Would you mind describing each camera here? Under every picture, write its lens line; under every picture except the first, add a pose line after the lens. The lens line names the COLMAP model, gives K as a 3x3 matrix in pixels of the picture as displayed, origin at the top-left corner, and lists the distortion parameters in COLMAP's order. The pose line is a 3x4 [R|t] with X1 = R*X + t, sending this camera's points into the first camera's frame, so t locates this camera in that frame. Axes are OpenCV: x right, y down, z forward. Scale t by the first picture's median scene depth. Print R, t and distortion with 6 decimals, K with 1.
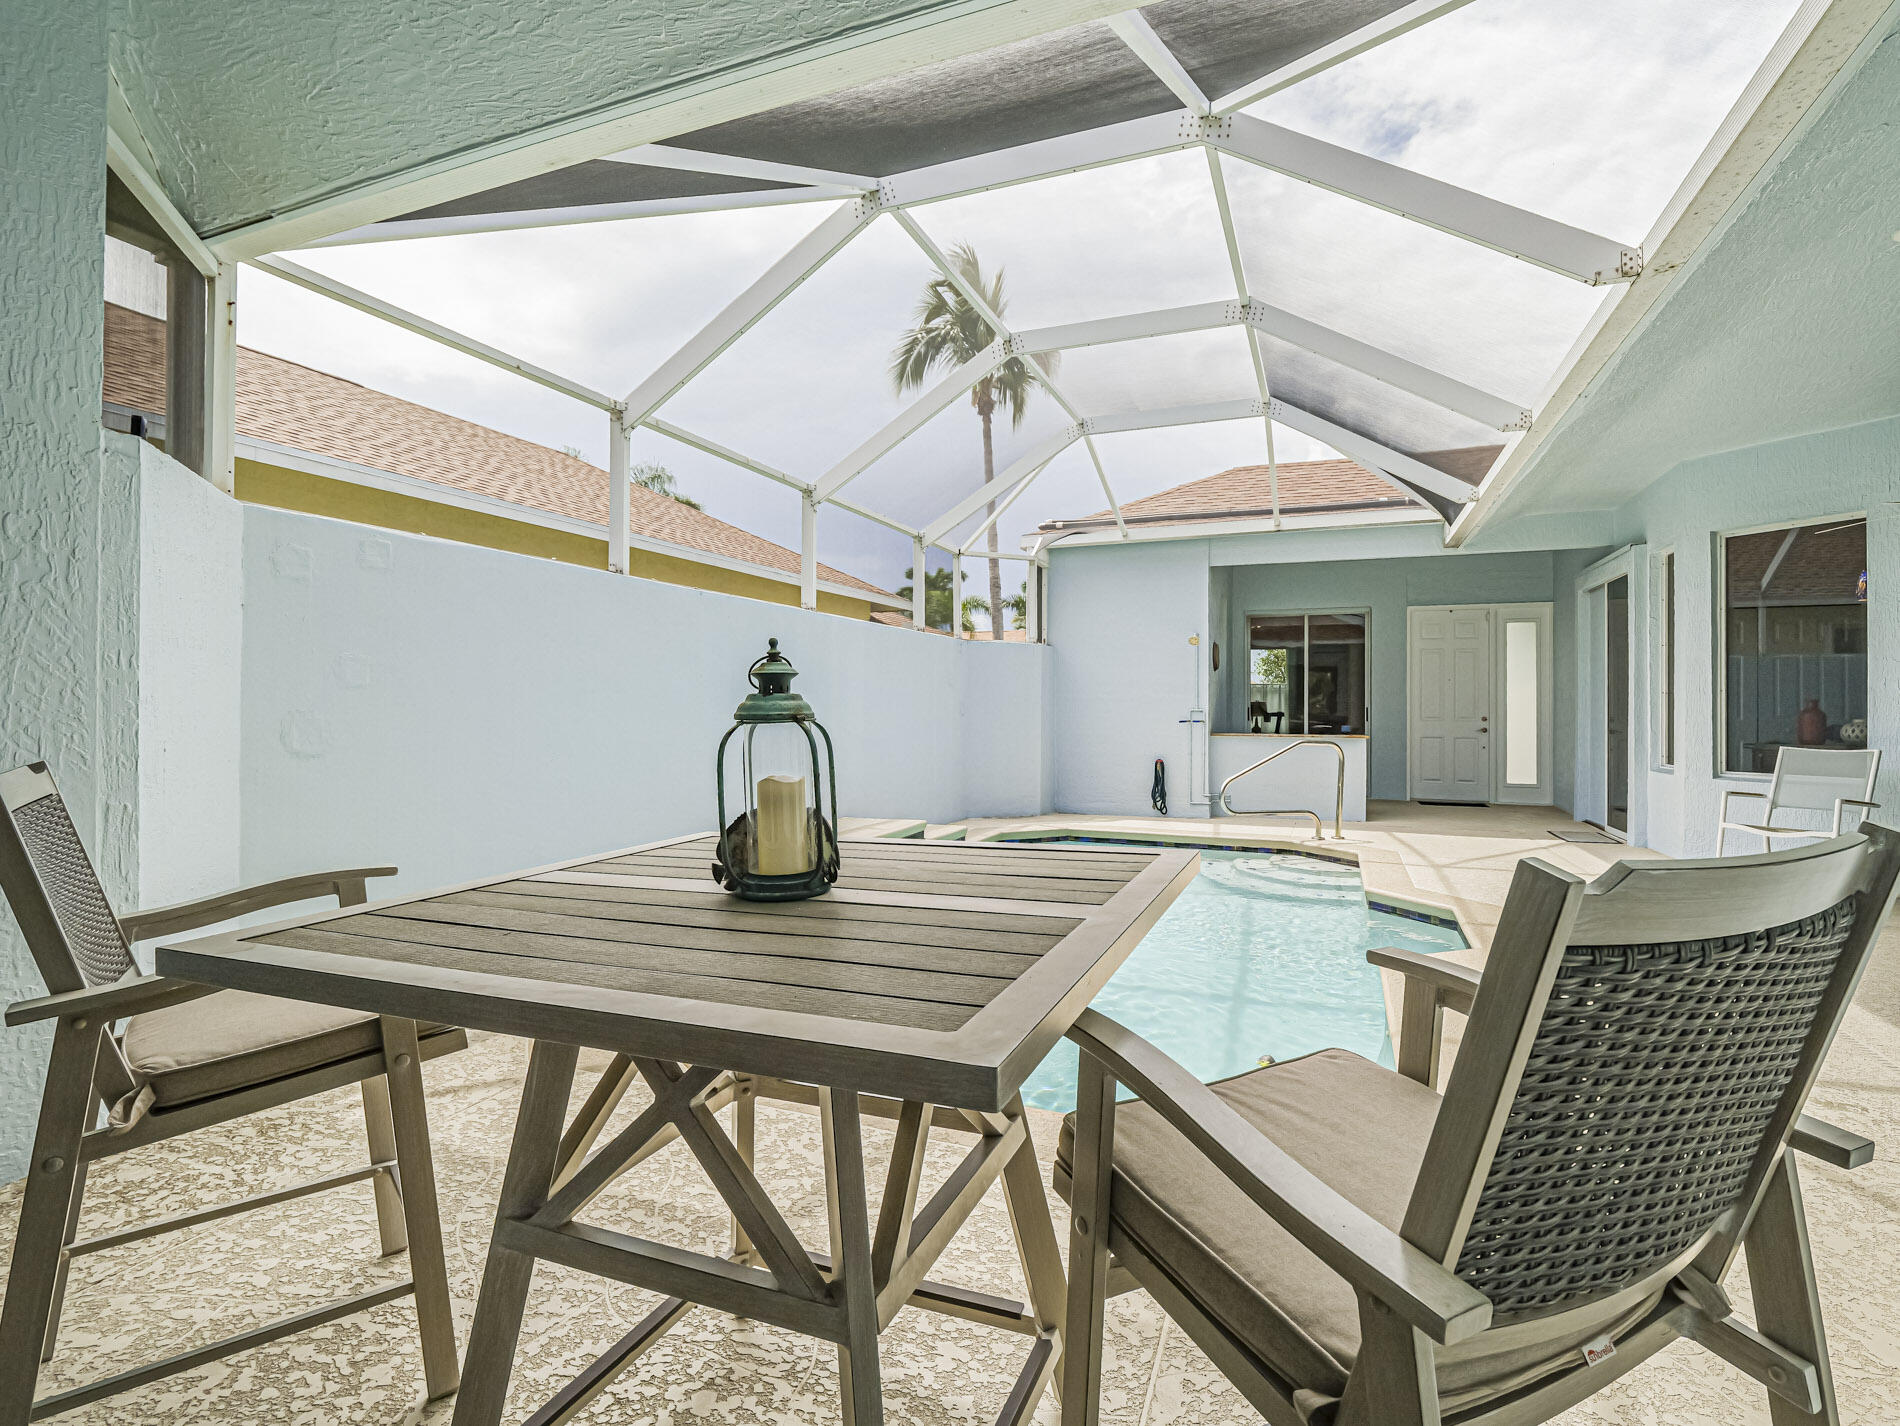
lens RADIAL K [[938.8, 0, 950.0], [0, 938.8, 713.0], [0, 0, 1]] dist [-0.024037, 0.000432]
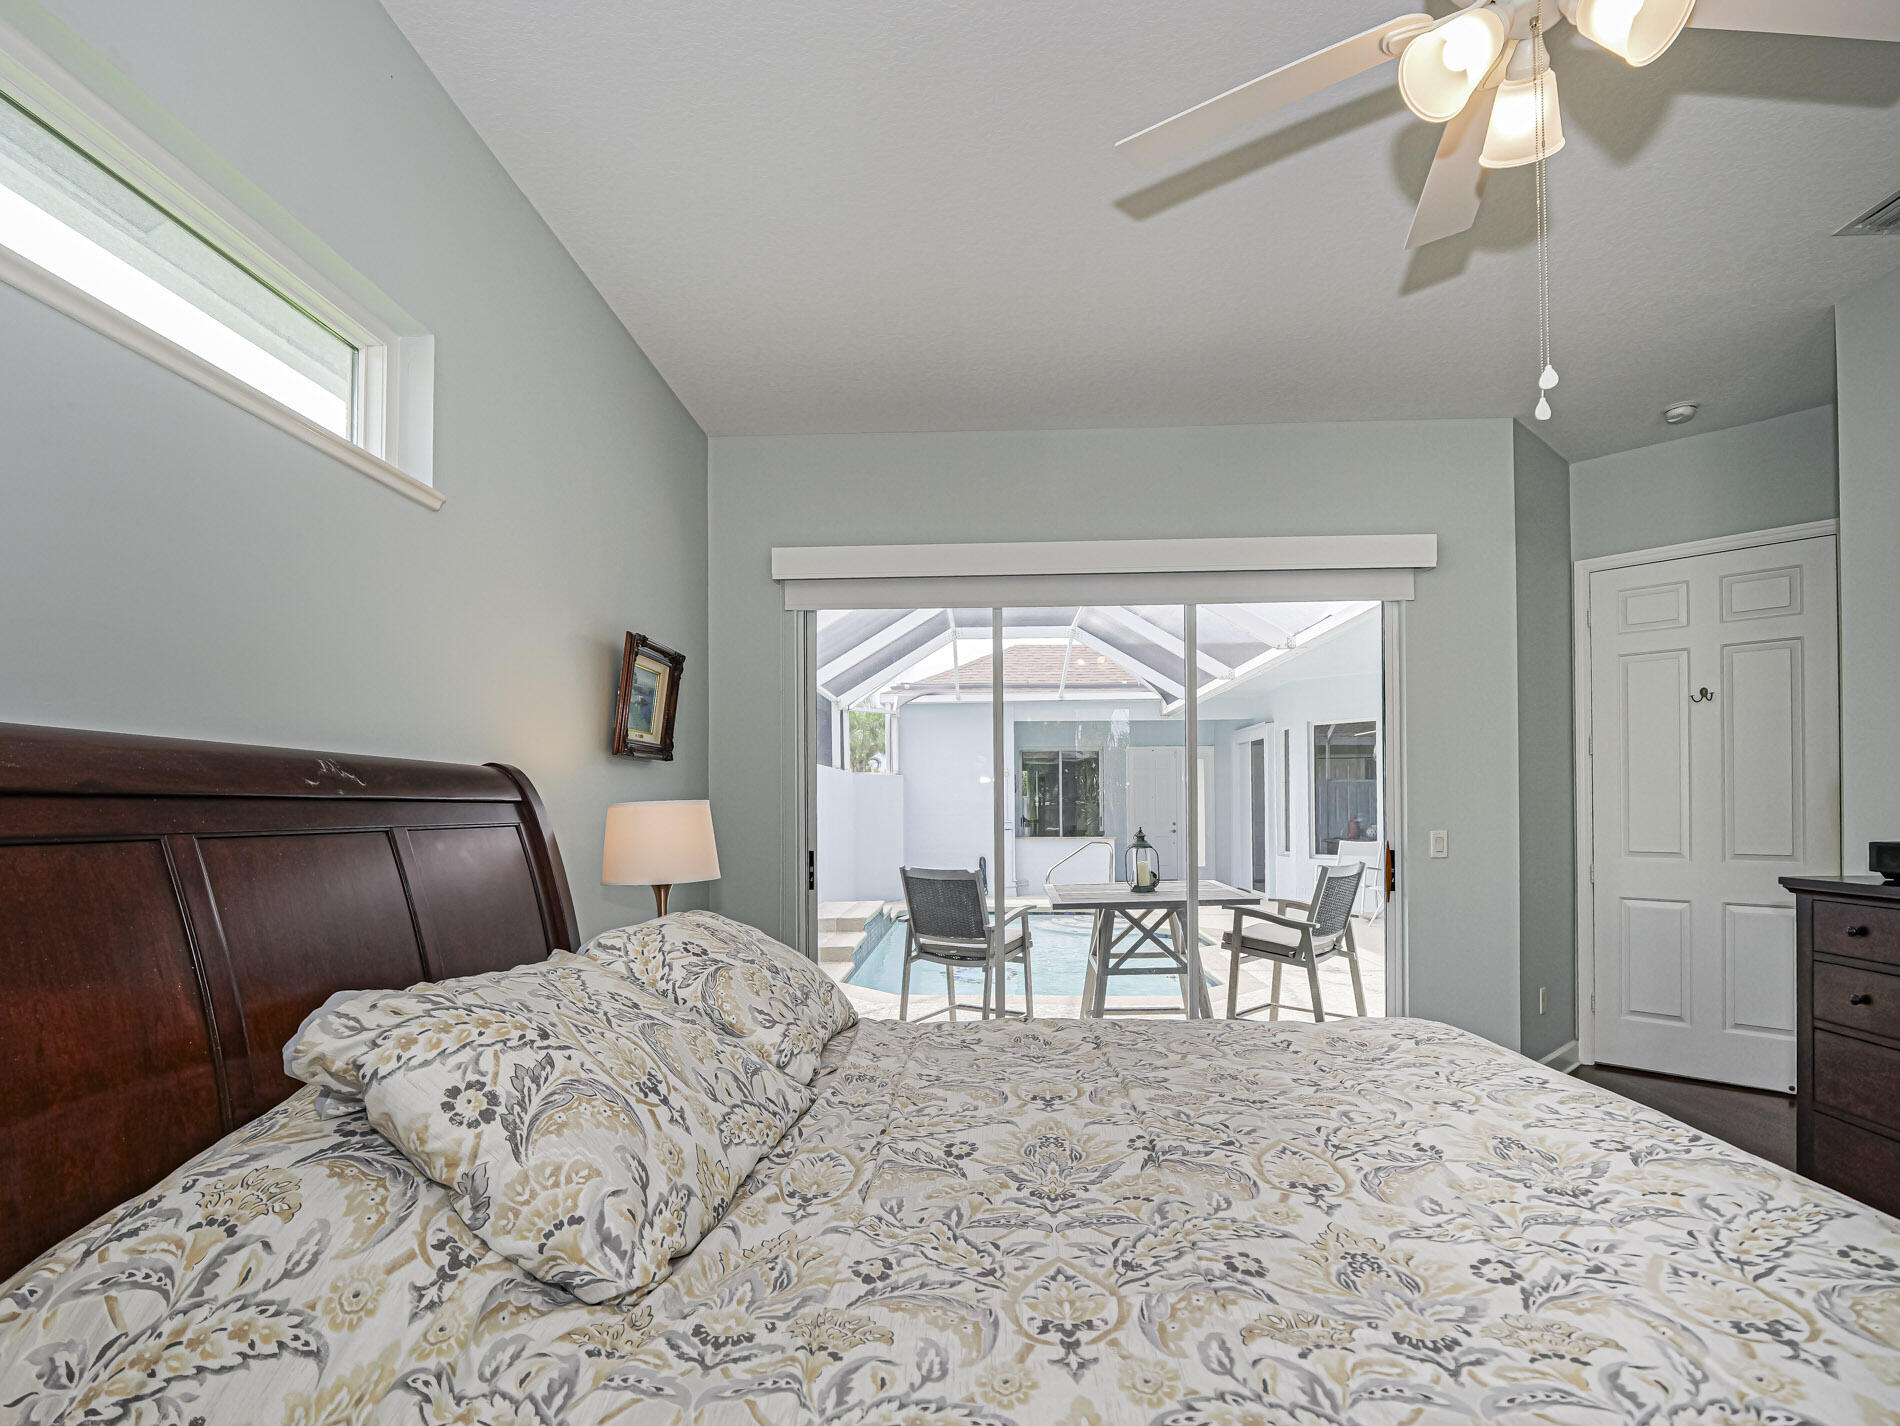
lens RADIAL K [[975.5, 0, 950.0], [0, 975.5, 798.9], [0, 0, 1]] dist [-0.015461, 0.001160]
pose [[0.936483, -0.005875, 0.350663, -0.343214], [0.010396, 0.999885, -0.011012, -0.022375], [-0.350558, 0.013958, 0.936437, -0.369807]]
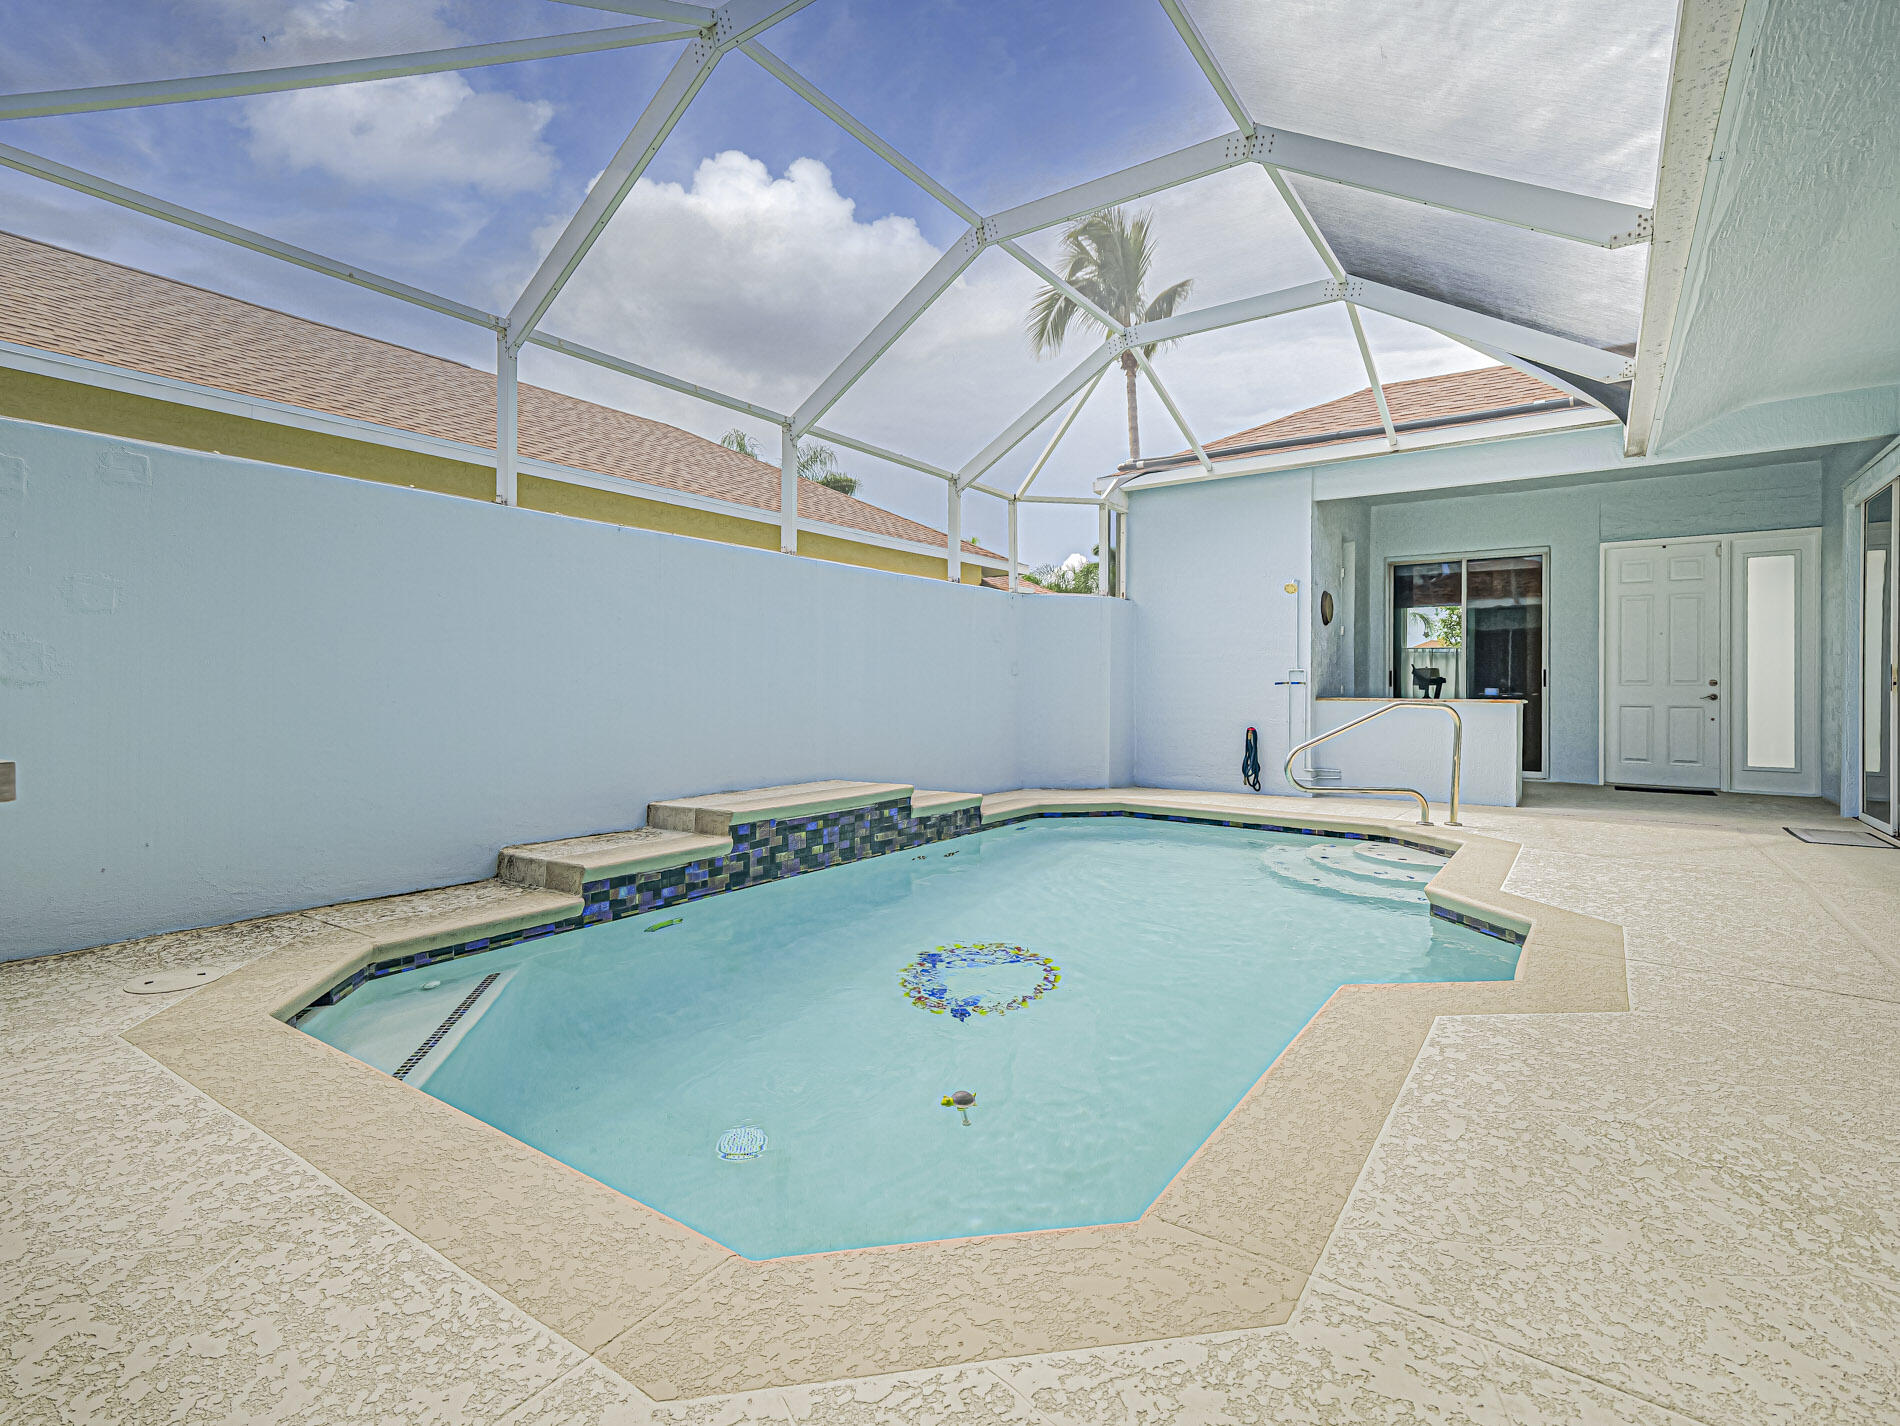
lens RADIAL K [[926.1, 0, 943.5], [0, 926.1, 689.8], [0, 0, 1]] dist [0.016447, 0.000329]
pose [[0.974074, 0.000689, -0.226227, 0.141451], [-0.001570, 0.999992, -0.003714, 0.018610], [0.226223, 0.003973, 0.974068, 0.104756]]
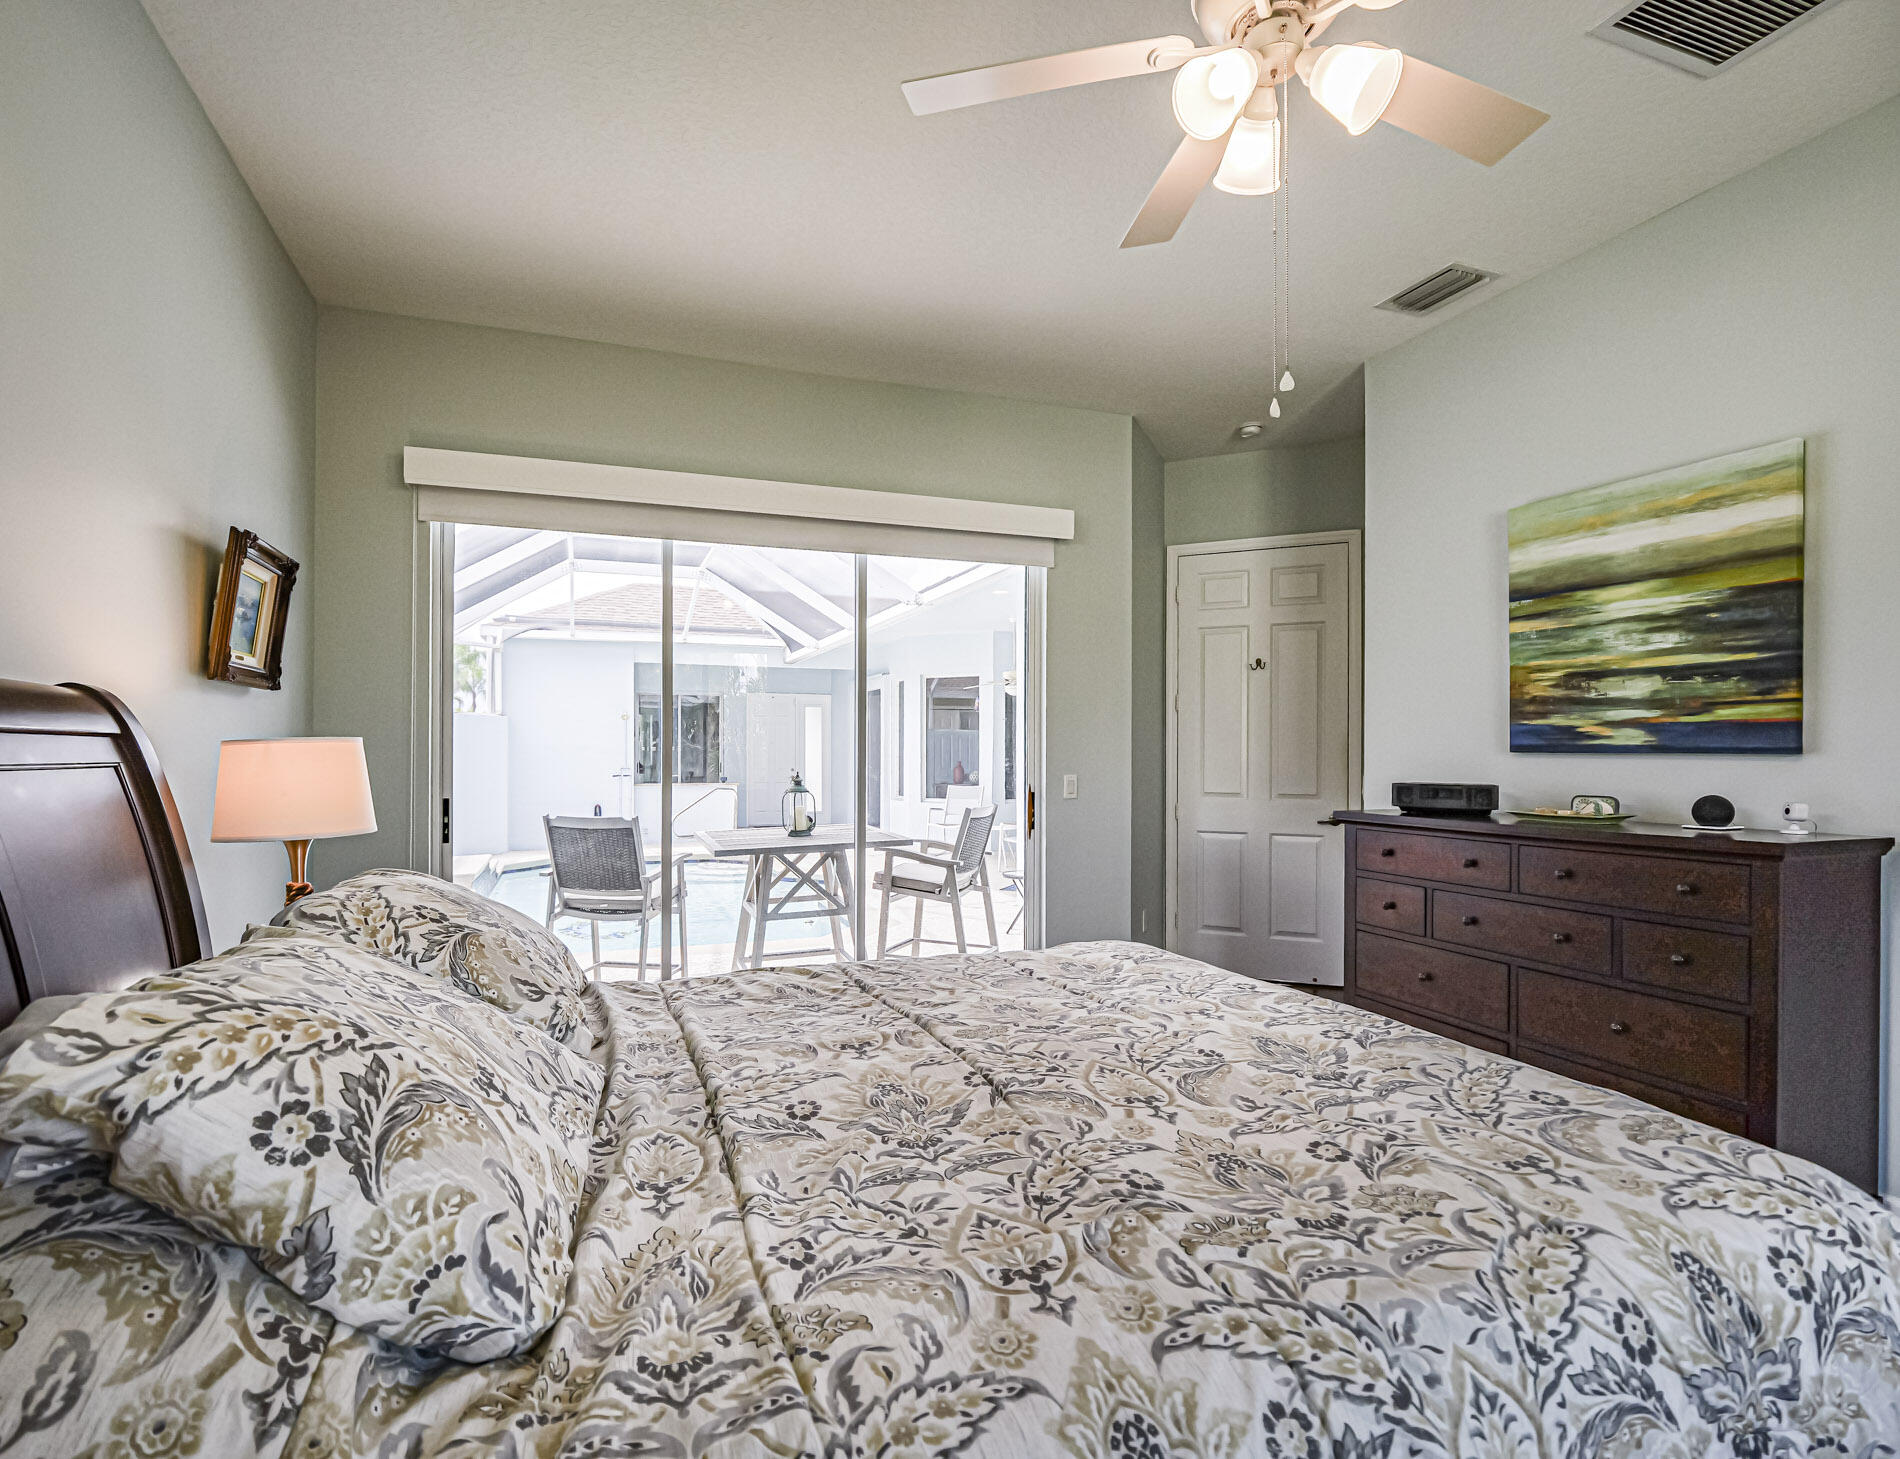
lens RADIAL K [[966.9, 0, 942.6], [0, 966.9, 750.0], [0, 0, 1]] dist [-0.012741, 0.001150]
pose [[0.726816, 0.000402, 0.686832, -0.367912], [0.003004, 0.999988, -0.003764, -0.021516], [-0.686826, 0.004798, 0.726806, -0.347088]]
